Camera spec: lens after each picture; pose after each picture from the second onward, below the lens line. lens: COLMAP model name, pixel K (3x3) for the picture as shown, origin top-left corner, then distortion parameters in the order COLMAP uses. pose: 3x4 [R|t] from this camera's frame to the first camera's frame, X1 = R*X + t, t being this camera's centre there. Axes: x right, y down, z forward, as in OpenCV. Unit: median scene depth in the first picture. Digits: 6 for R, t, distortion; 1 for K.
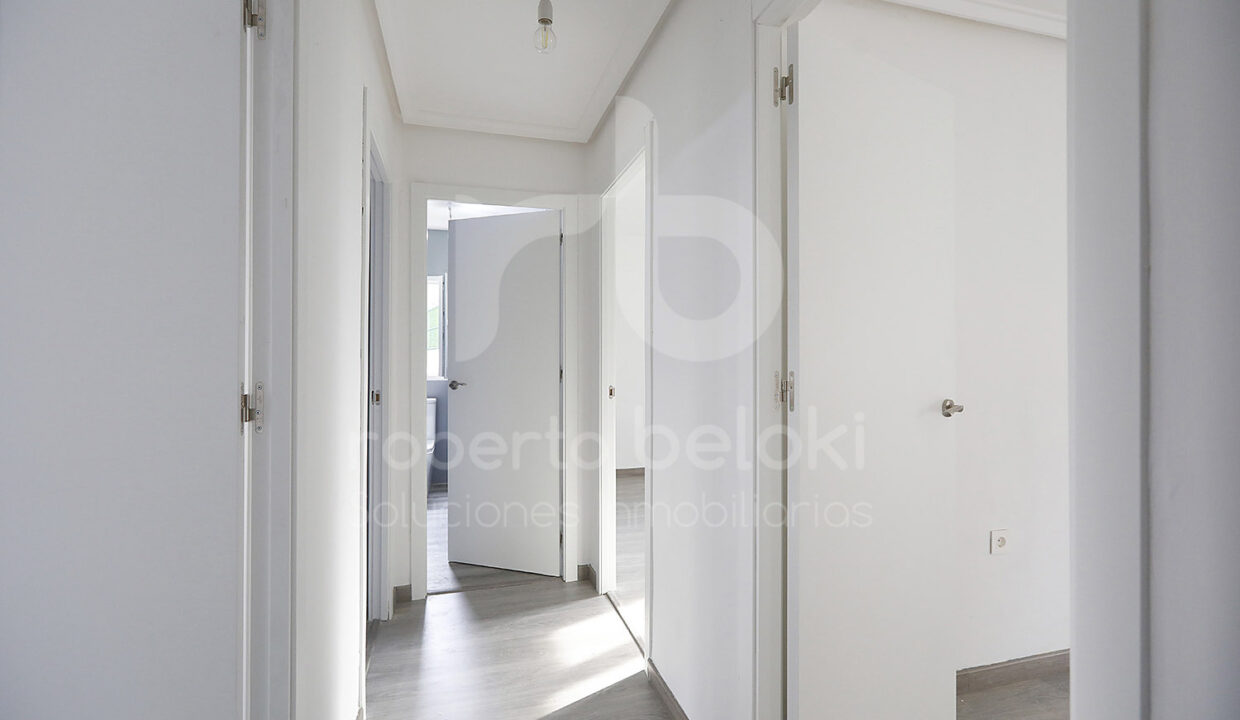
lens RADIAL K [[579.4, 0, 618.0], [0, 579.4, 321.3], [0, 0, 1]] dist [-0.000613, -0.000135]
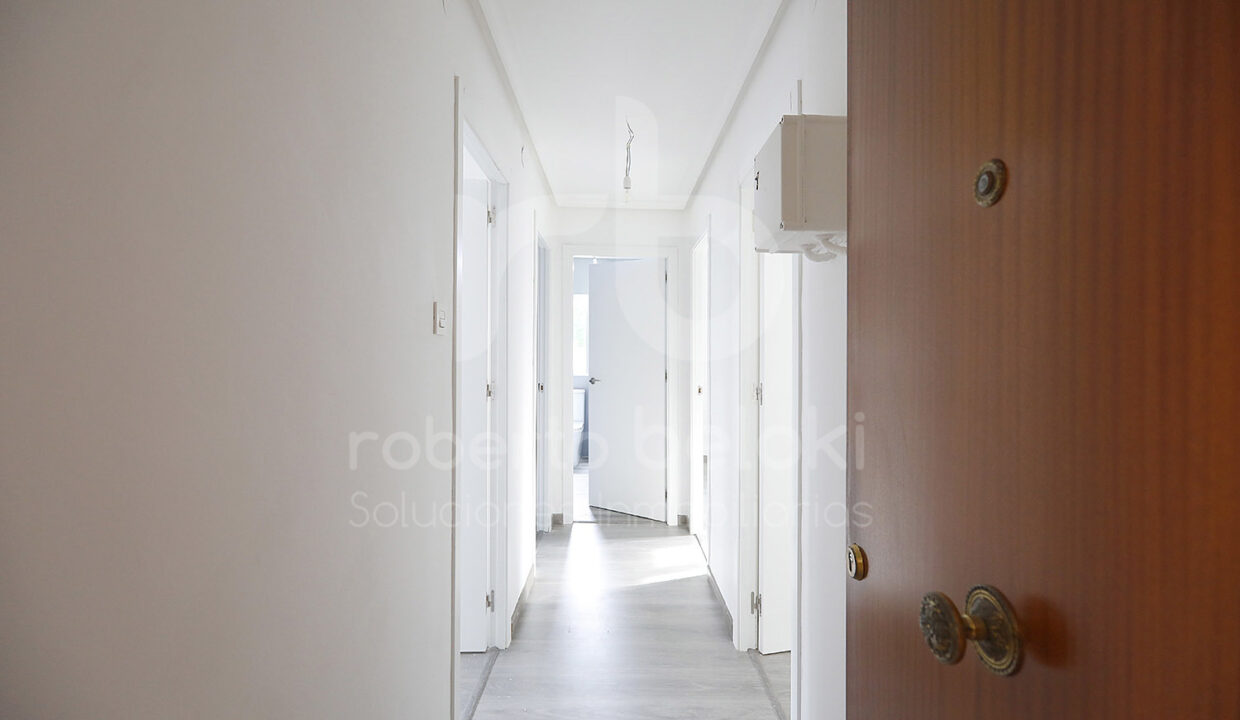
lens RADIAL K [[565.0, 0, 621.8], [0, 565.0, 355.4], [0, 0, 1]] dist [0.000345, 0.000604]
pose [[0.968531, 0.024147, -0.247718, 0.143793], [-0.008355, 0.997876, 0.064606, -0.047670], [0.248752, -0.060503, 0.966676, -0.352250]]
